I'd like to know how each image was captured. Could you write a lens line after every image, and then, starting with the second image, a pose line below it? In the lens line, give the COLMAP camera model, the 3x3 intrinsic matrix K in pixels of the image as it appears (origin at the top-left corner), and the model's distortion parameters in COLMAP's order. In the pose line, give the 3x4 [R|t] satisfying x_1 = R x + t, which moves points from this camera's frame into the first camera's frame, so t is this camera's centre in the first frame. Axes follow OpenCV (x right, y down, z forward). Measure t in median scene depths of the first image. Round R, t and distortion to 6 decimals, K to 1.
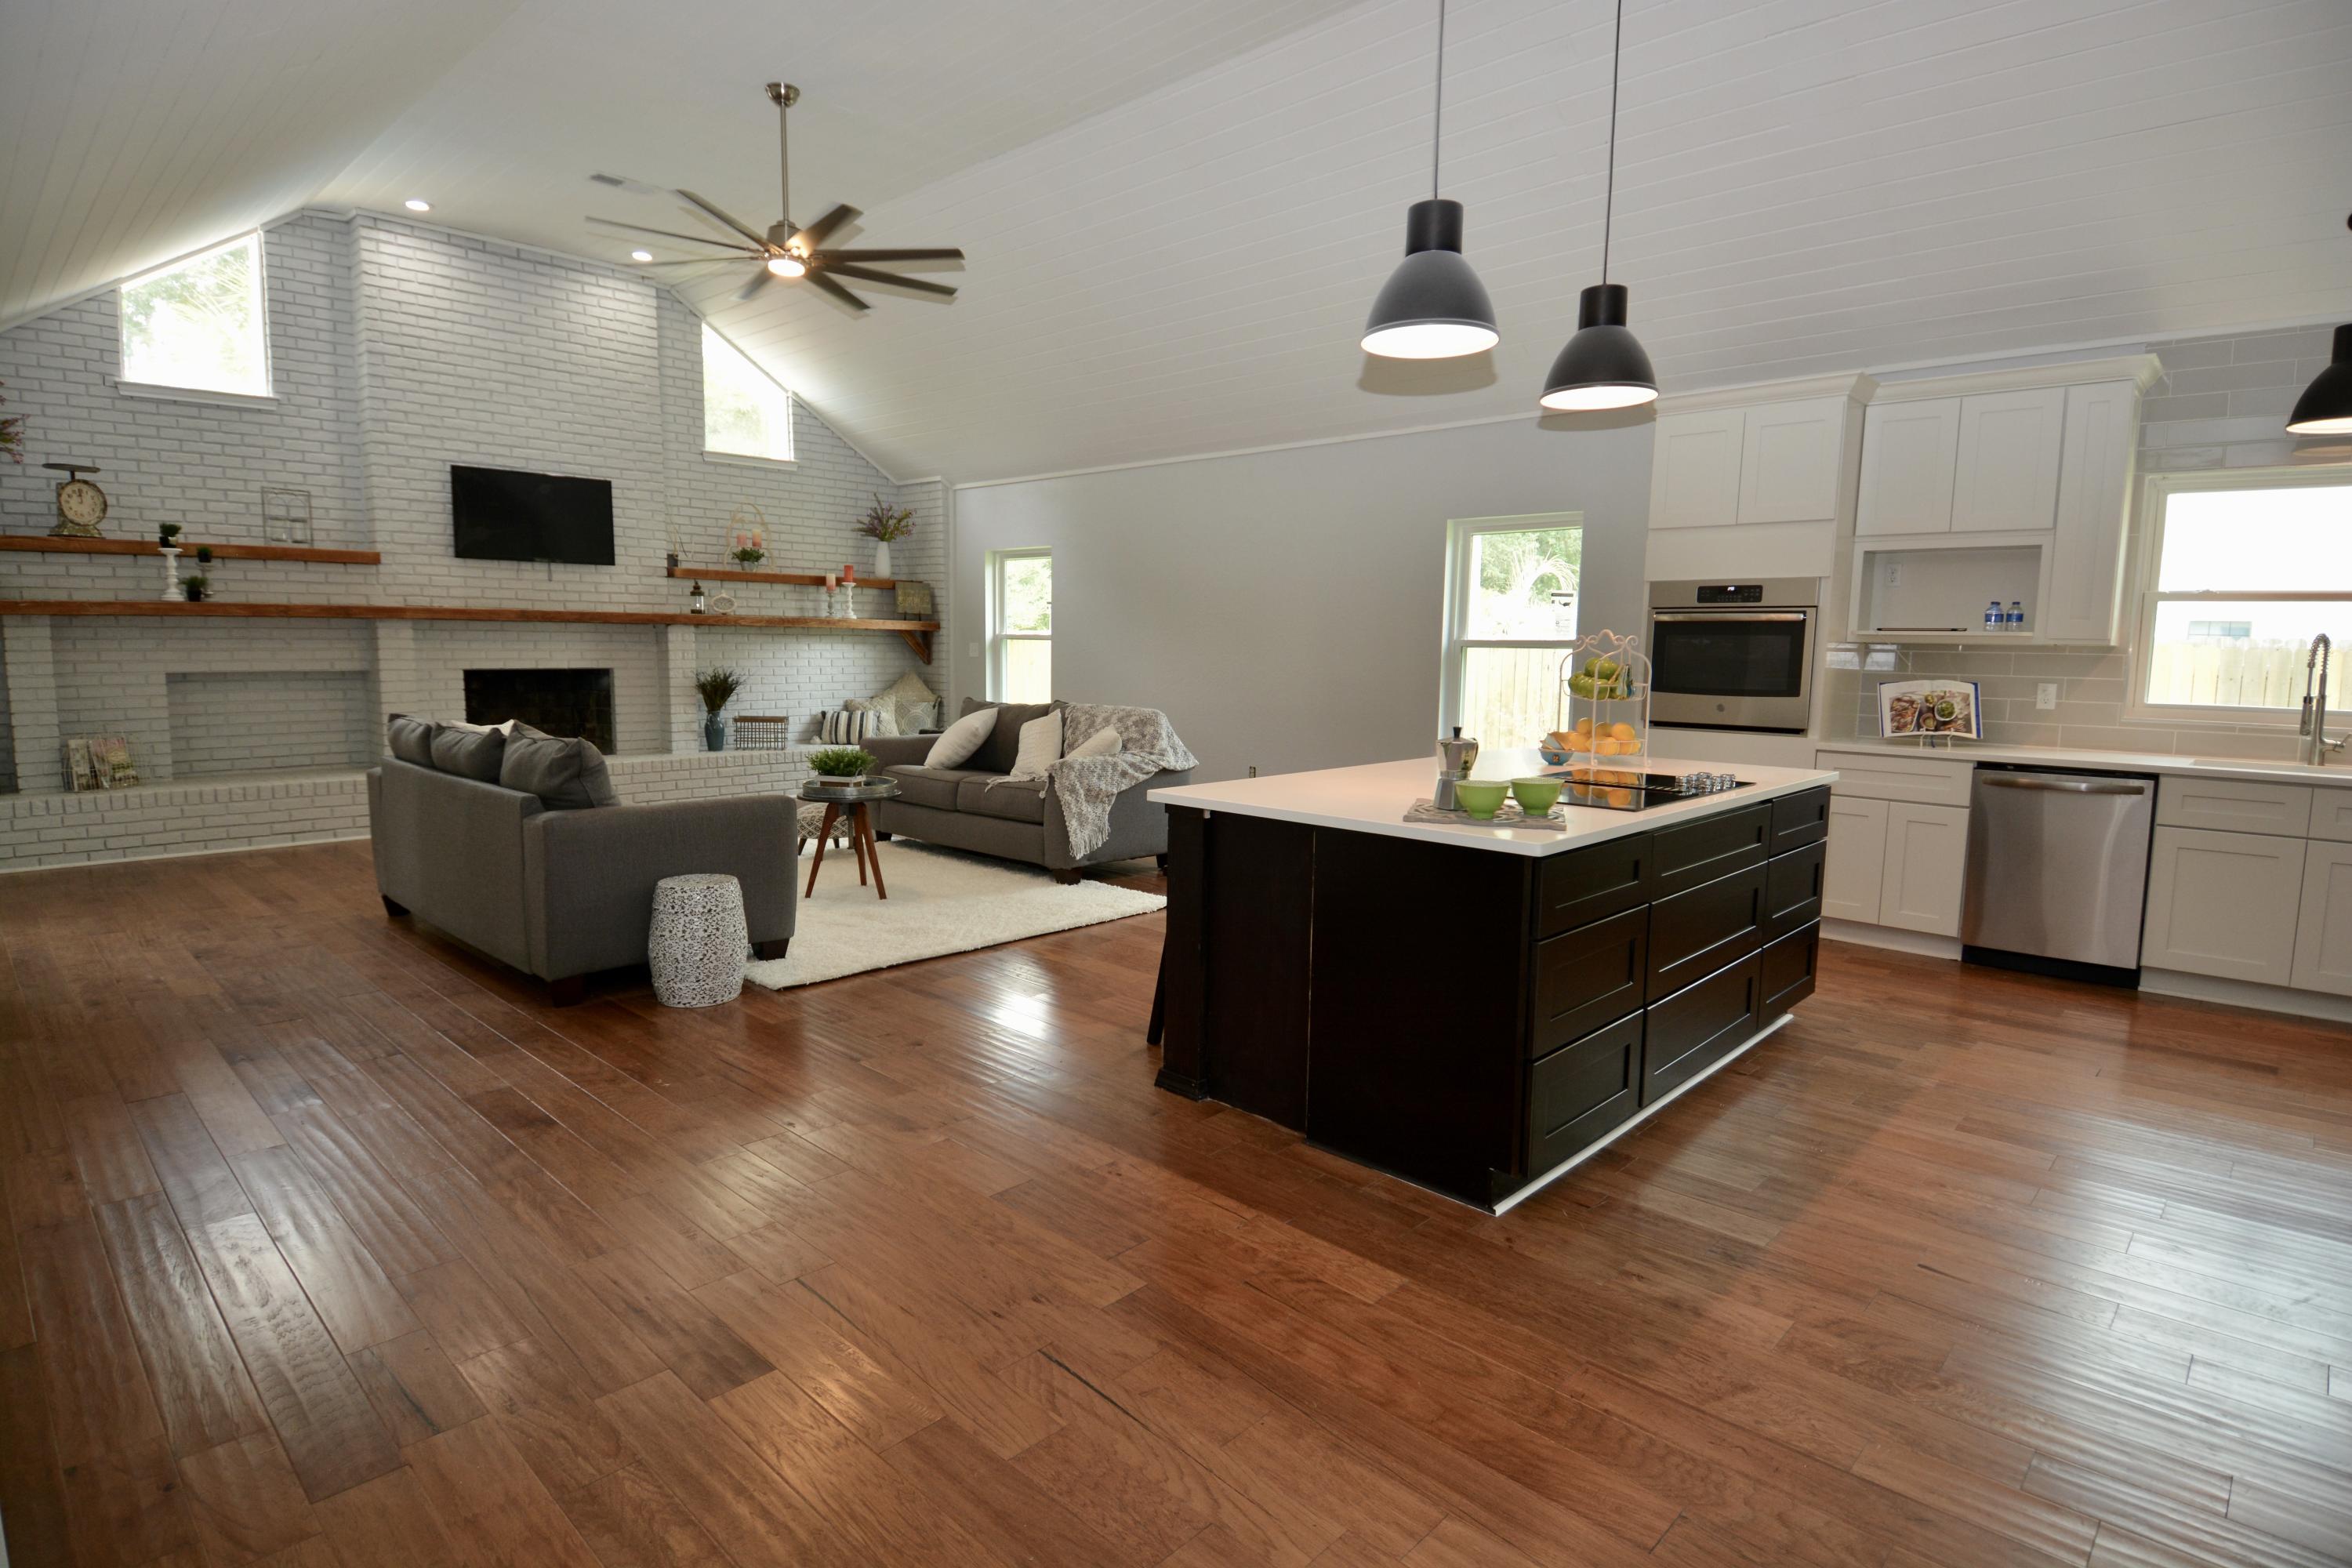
lens RADIAL K [[1205.4, 0, 1171.2], [0, 1205.4, 784.6], [0, 0, 1]] dist [0.053792, -0.060970]
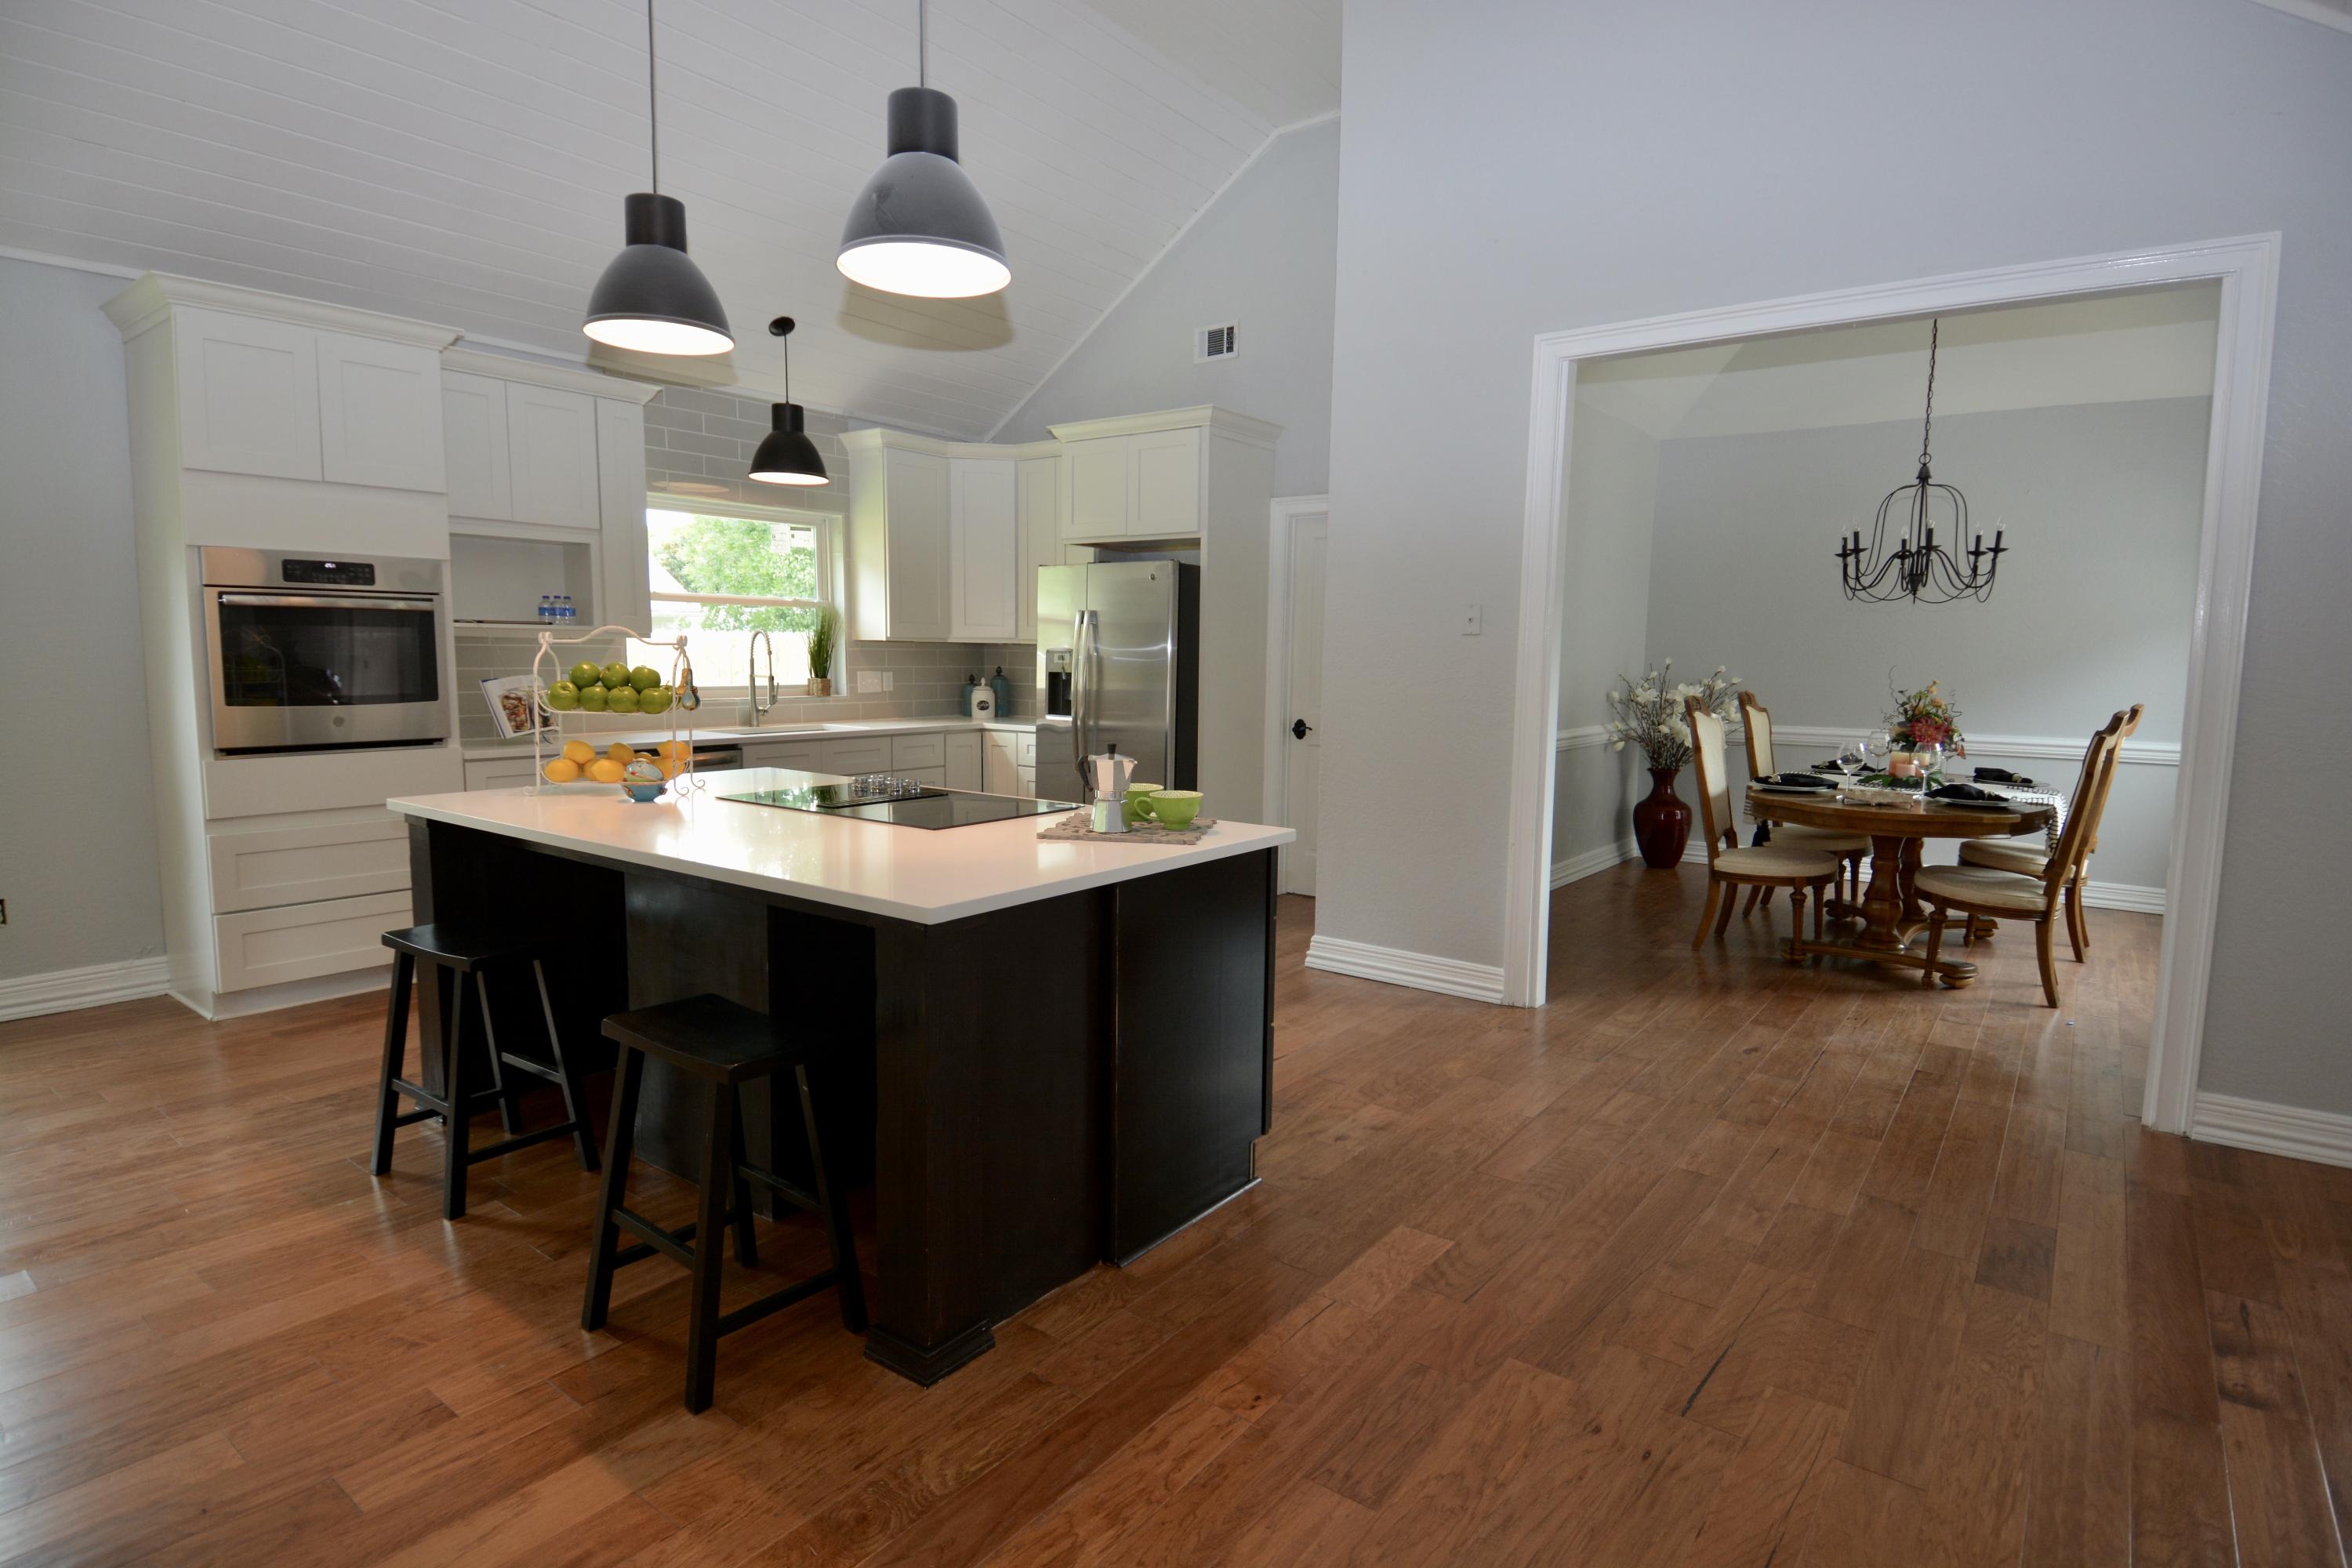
lens RADIAL K [[1205.4, 0, 1171.2], [0, 1205.4, 784.6], [0, 0, 1]] dist [0.053792, -0.060970]
pose [[-0.105925, -0.117417, 0.987417, -0.281676], [0.113854, 0.985041, 0.129349, -0.049745], [-0.987835, 0.126123, -0.090972, 0.438149]]
